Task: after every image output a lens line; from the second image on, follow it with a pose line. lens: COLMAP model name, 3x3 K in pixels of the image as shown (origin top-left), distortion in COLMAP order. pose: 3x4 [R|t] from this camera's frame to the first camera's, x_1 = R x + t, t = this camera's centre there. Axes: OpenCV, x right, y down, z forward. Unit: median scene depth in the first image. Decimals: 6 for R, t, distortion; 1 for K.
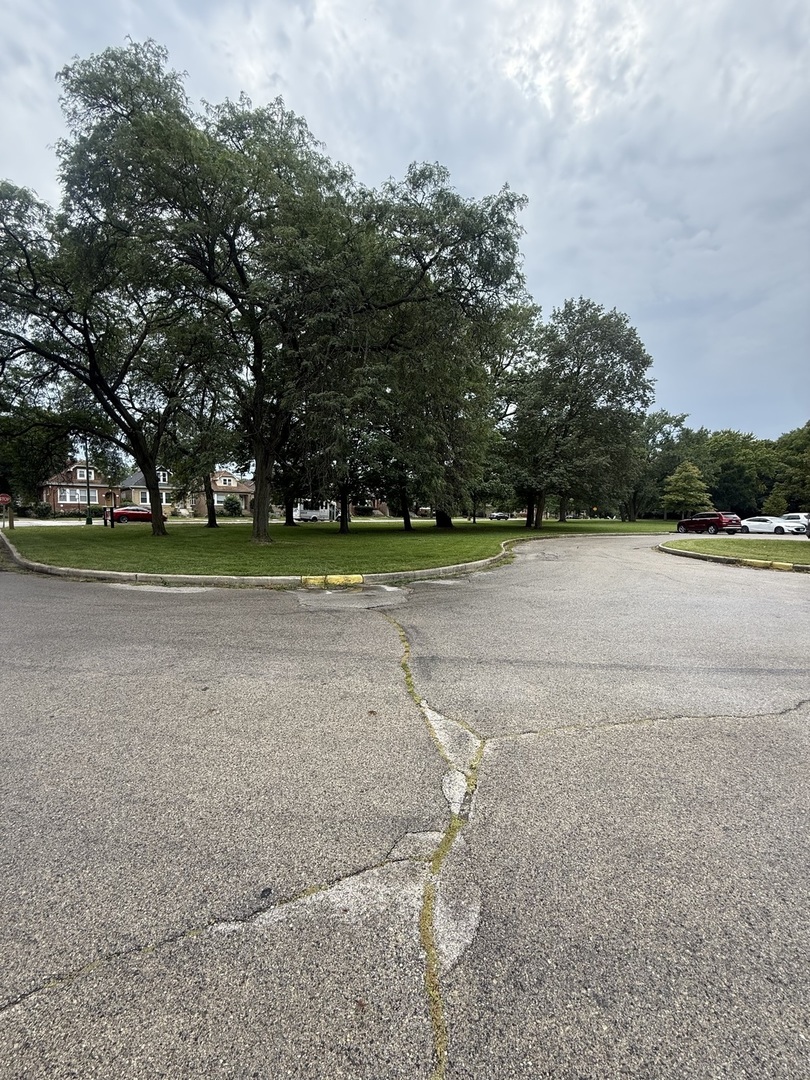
lens RADIAL K [[431.4, 0, 400.7], [0, 431.4, 542.2], [0, 0, 1]] dist [0.000288, -0.000200]
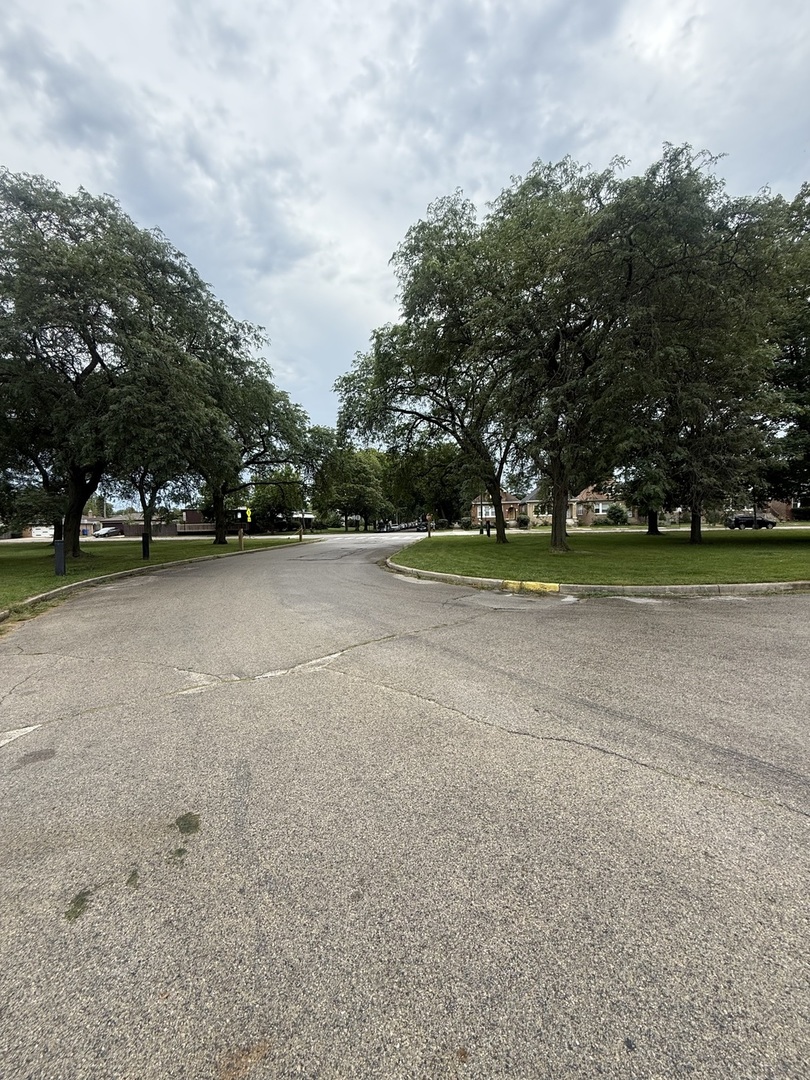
lens RADIAL K [[442.8, 0, 405.0], [0, 442.8, 540.0], [0, 0, 1]] dist [0.001192, 0.010123]
pose [[0.611208, 0.007540, -0.791434, 0.416830], [-0.027194, 0.999564, -0.011479, -0.006647], [0.791003, 0.028538, 0.611147, 0.034166]]
